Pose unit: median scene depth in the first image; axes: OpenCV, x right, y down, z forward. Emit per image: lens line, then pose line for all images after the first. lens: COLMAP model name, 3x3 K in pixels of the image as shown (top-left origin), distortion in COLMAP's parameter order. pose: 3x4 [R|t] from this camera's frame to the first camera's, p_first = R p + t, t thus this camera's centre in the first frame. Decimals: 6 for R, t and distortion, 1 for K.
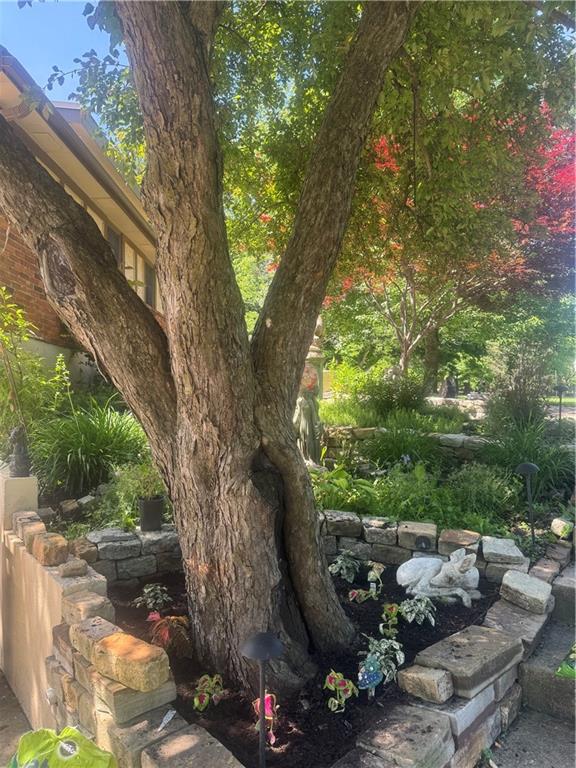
lens RADIAL K [[546.6, 0, 288.0], [0, 546.6, 384.0], [0, 0, 1]] dist [0.054057, -0.068574]
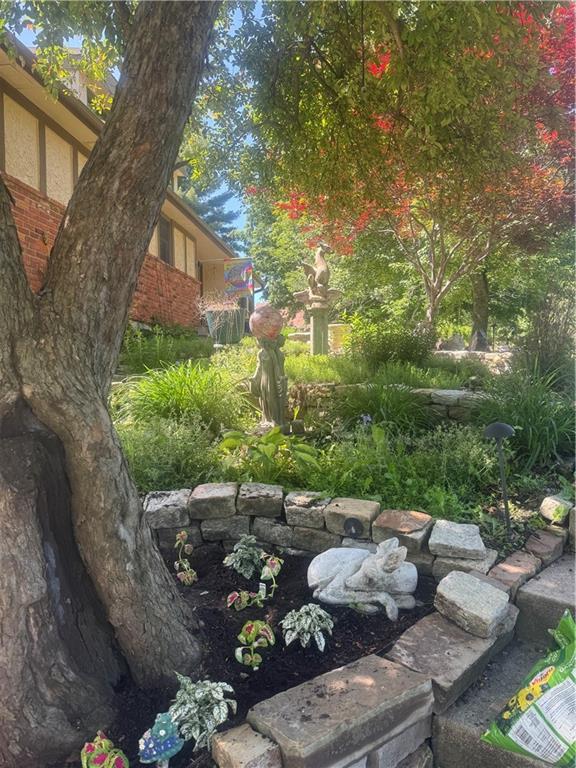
lens RADIAL K [[539.3, 0, 288.0], [0, 539.3, 384.0], [0, 0, 1]] dist [0.092346, -0.122085]
pose [[0.993163, -0.010859, -0.116227, 0.268370], [0.018516, 0.997713, 0.065001, 0.043555], [0.115255, -0.066708, 0.991093, 0.280975]]
